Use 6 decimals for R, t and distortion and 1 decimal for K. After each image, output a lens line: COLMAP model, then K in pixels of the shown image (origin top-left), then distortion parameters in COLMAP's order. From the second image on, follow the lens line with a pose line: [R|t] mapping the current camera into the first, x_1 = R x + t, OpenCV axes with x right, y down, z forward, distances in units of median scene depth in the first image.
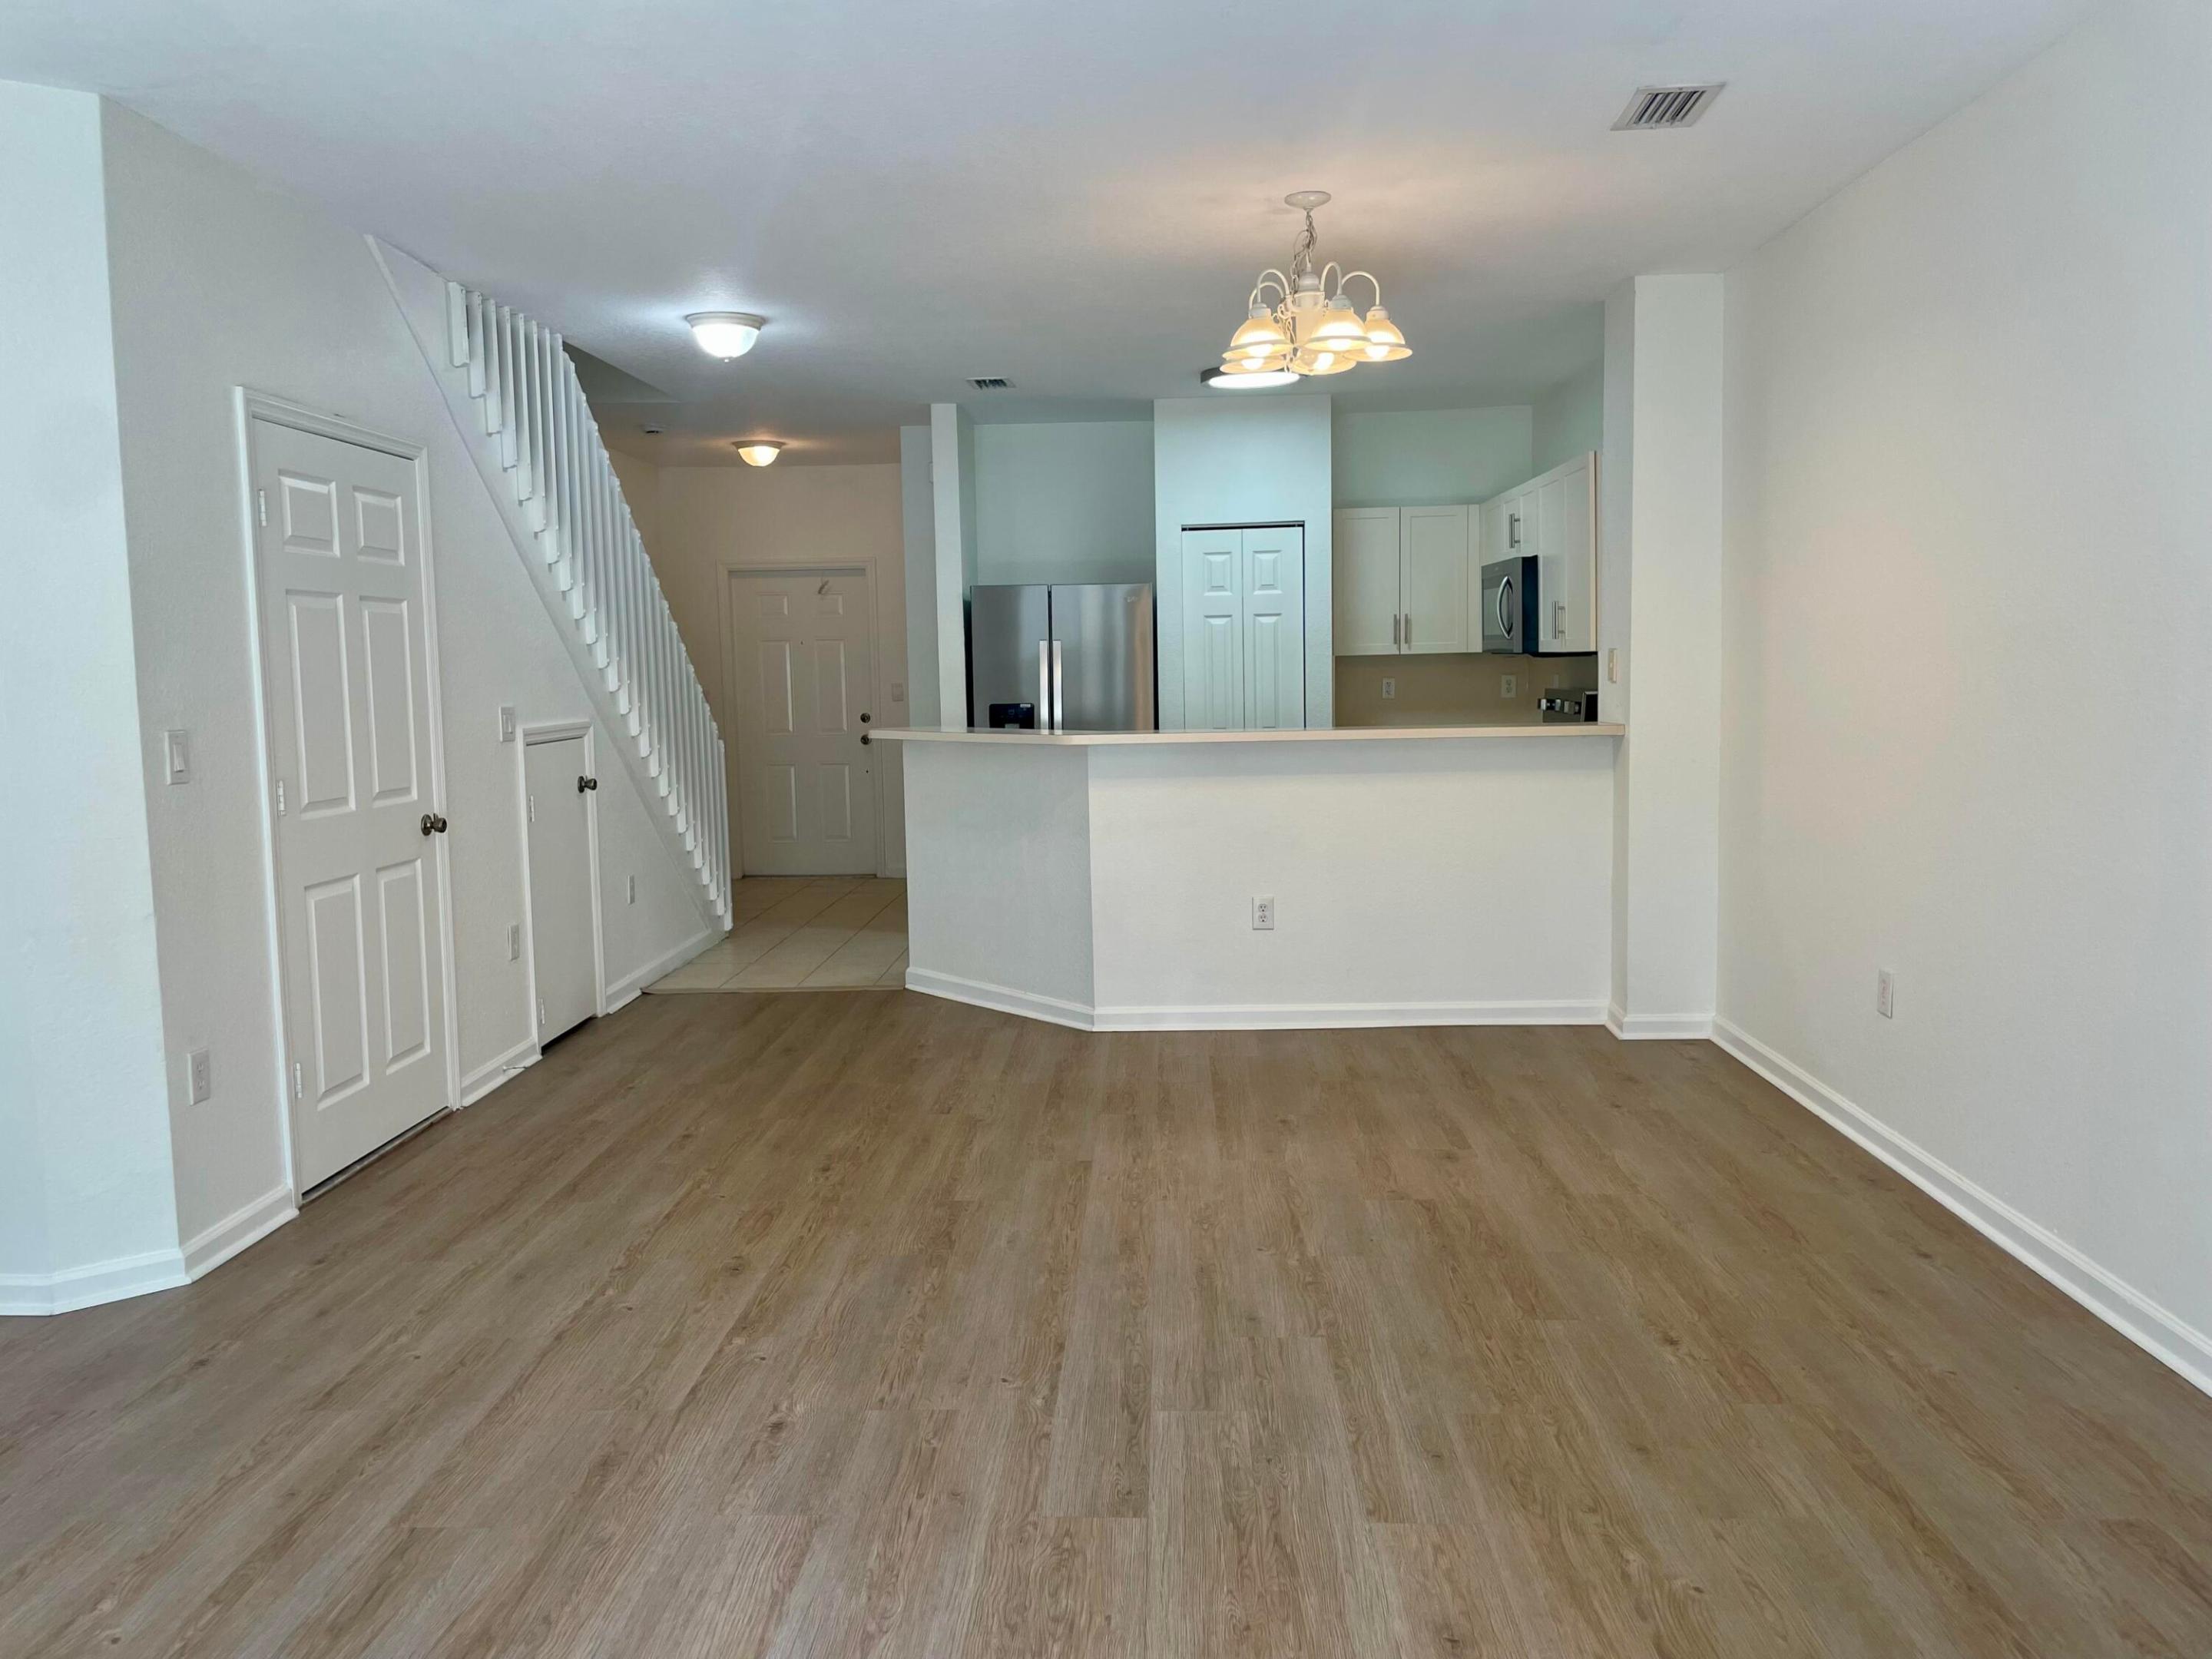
lens RADIAL K [[1795.6, 0, 1101.1], [0, 1795.6, 787.8], [0, 0, 1]] dist [0.003569, -0.000947]
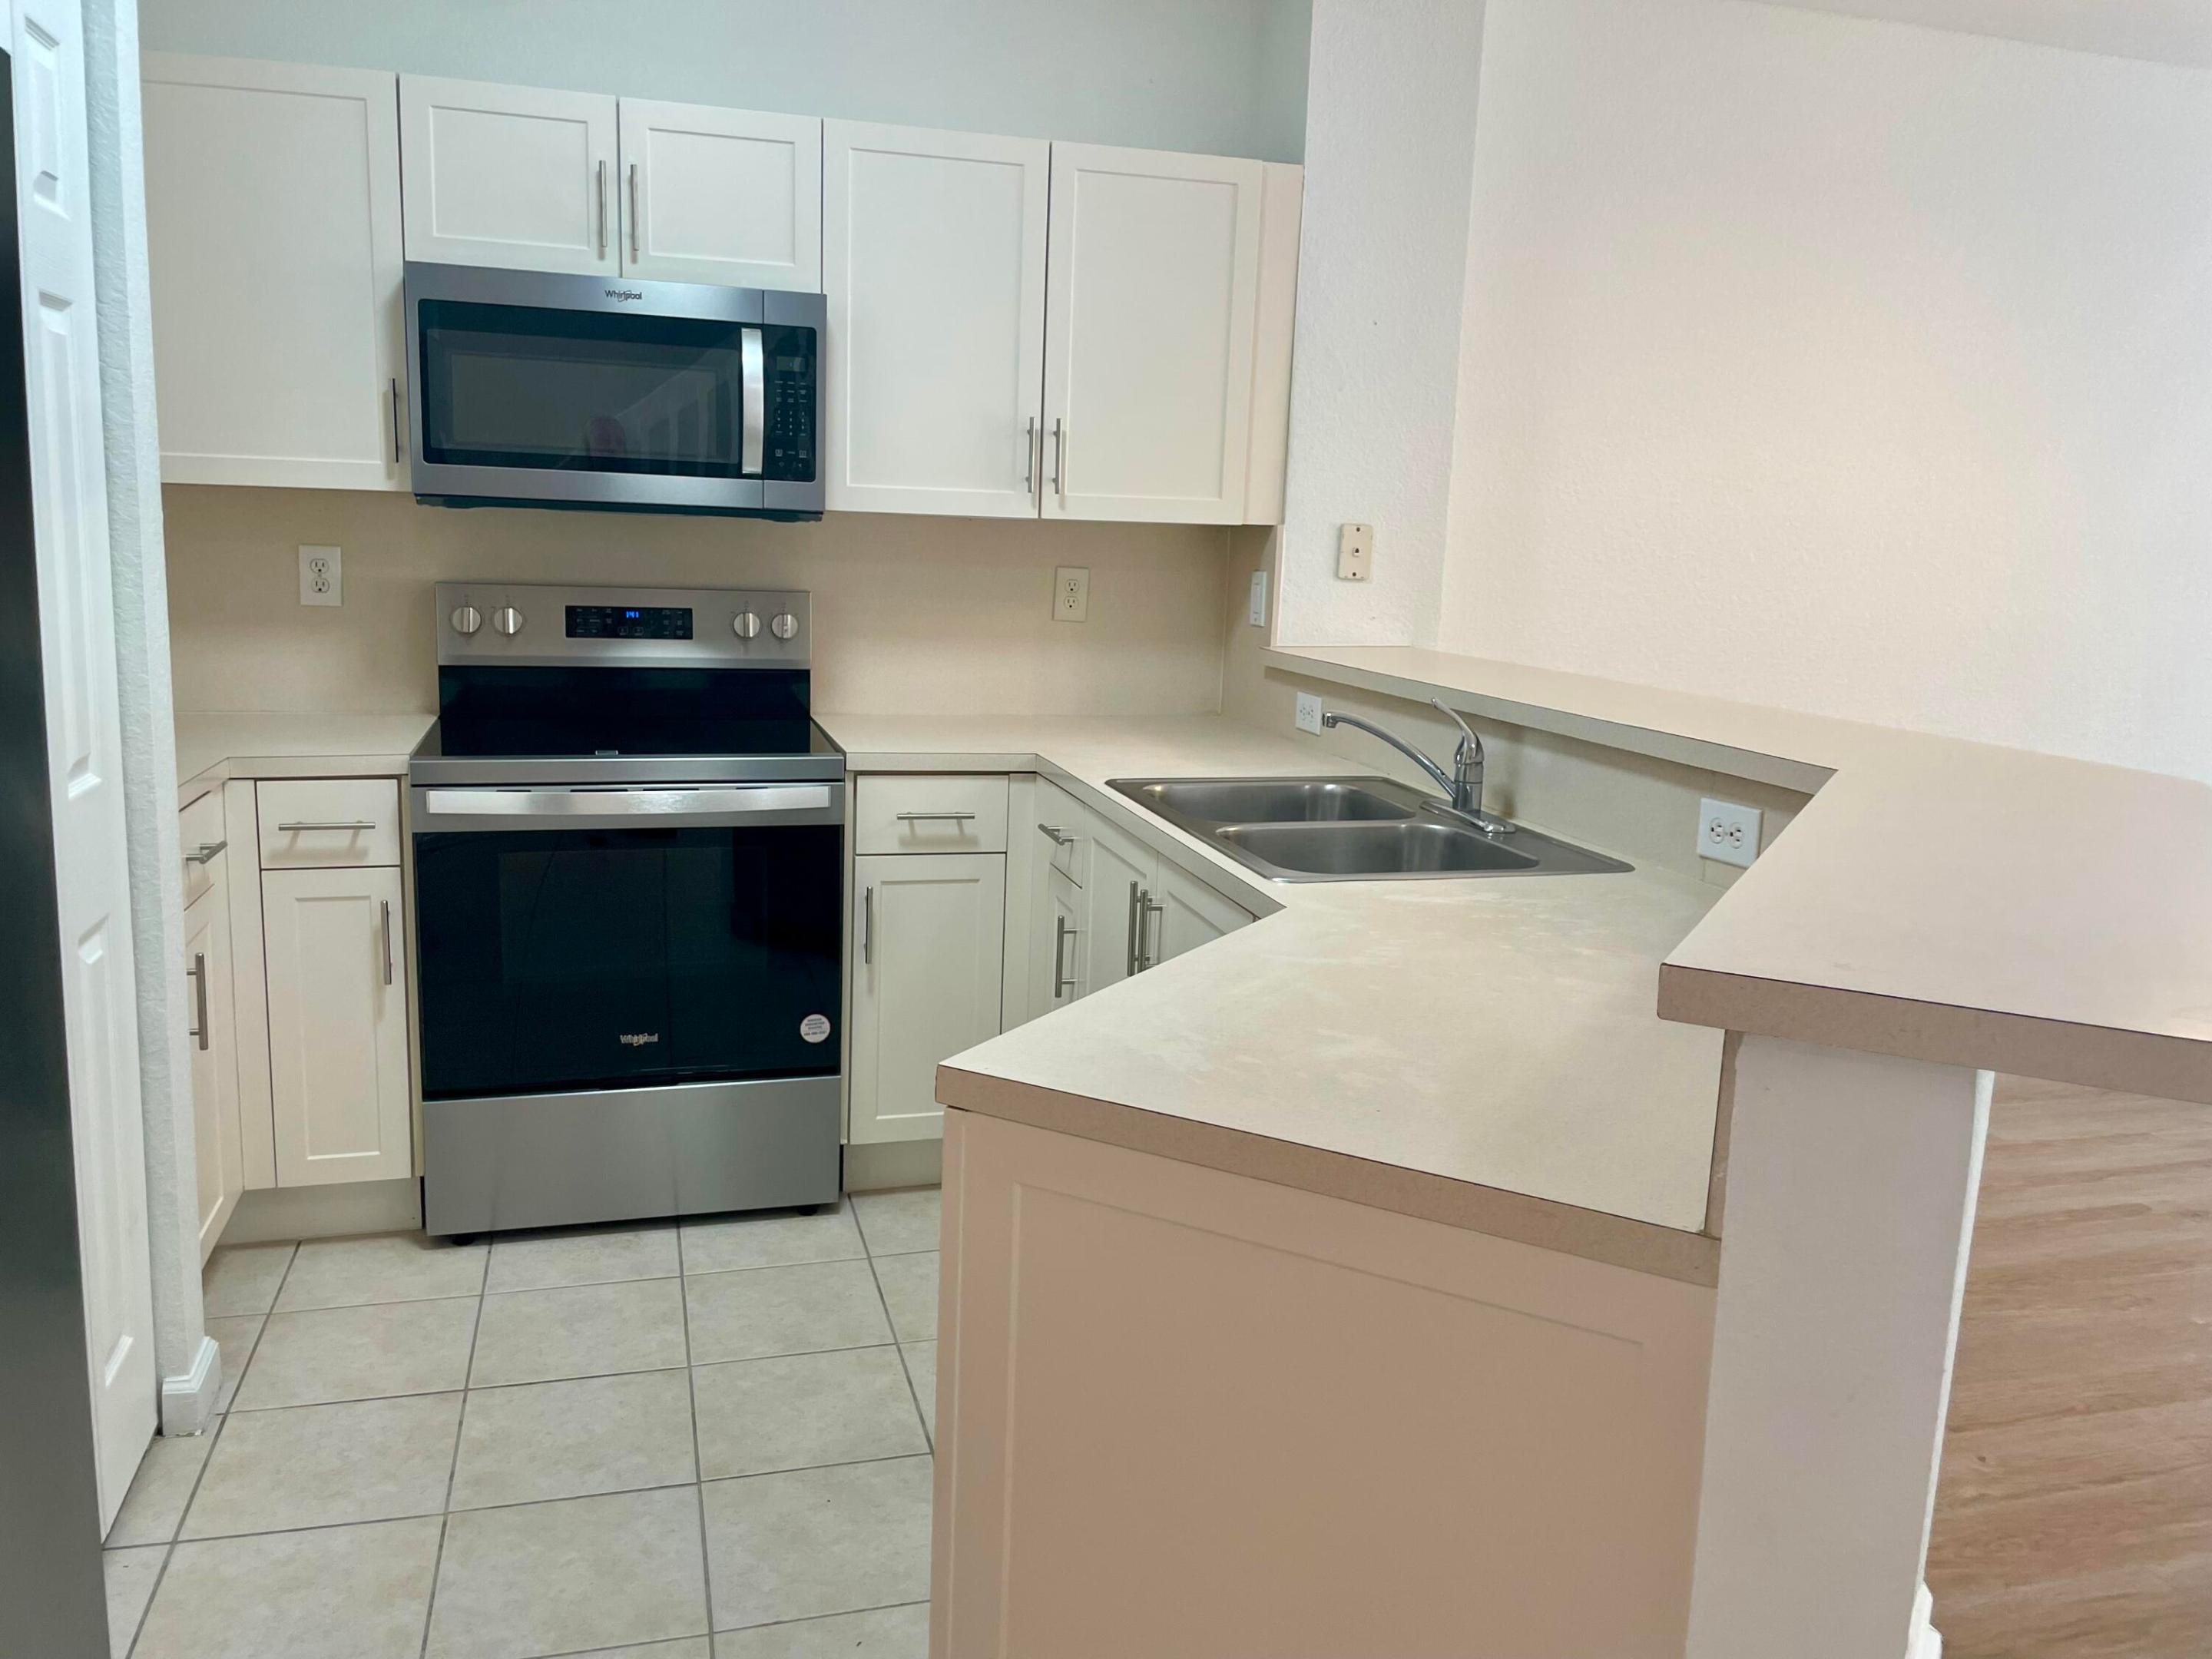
lens RADIAL K [[1662.7, 0, 1106.0], [0, 1662.7, 829.5], [0, 0, 1]] dist [0.008205, 0.002802]
pose [[-0.314752, -0.162849, 0.935100, -0.424698], [0.035063, 0.982505, 0.182906, -0.150380], [-0.948526, 0.090358, -0.303535, 2.270951]]
